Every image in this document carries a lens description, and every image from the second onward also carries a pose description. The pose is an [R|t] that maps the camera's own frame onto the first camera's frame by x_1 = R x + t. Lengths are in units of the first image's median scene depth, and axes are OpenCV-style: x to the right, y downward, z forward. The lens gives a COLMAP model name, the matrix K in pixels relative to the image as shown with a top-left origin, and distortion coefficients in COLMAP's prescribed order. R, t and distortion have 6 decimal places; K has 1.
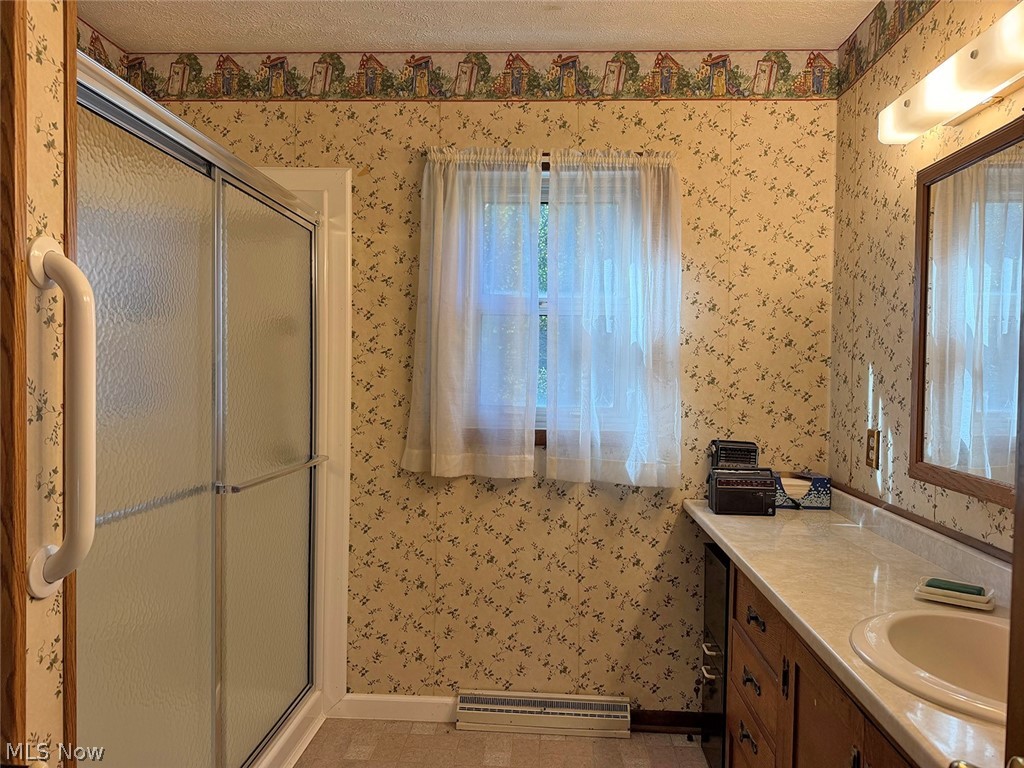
lens RADIAL K [[710.9, 0, 515.7], [0, 710.9, 379.3], [0, 0, 1]] dist [0.010246, -0.012938]
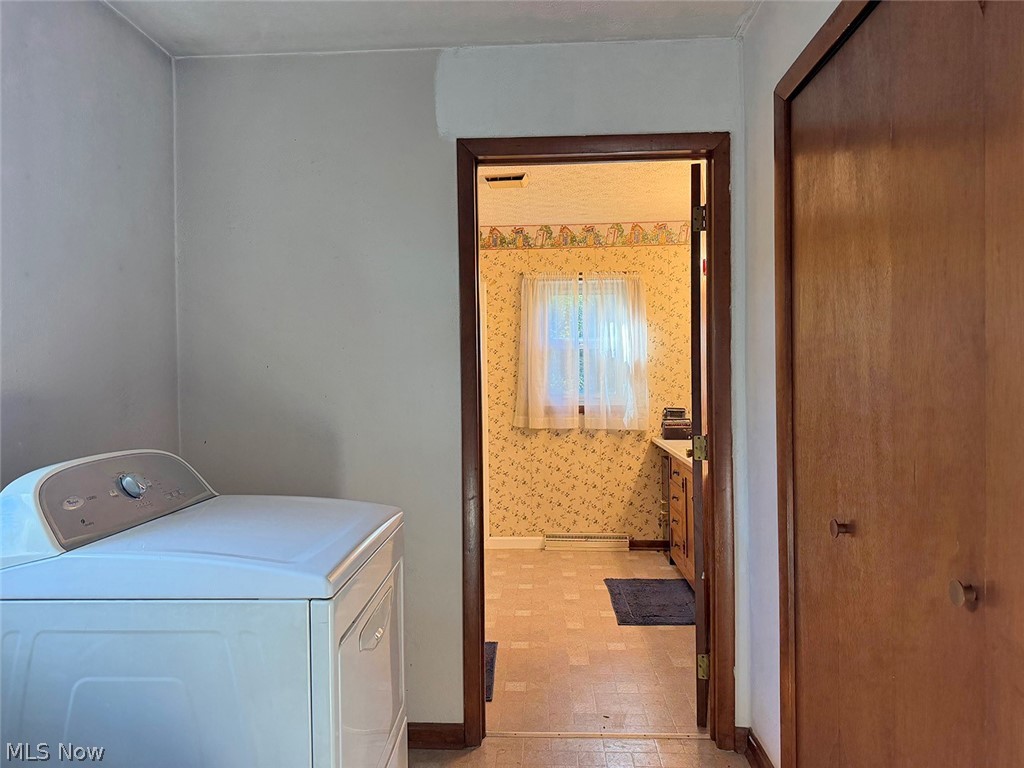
lens RADIAL K [[710.9, 0, 504.7], [0, 710.9, 375.6], [0, 0, 1]] dist [0.010246, -0.012938]
pose [[0.999323, -0.029240, -0.022328, -0.139591], [0.029260, 0.999572, 0.000582, -0.022484], [0.022301, -0.001235, 0.999751, -1.077708]]
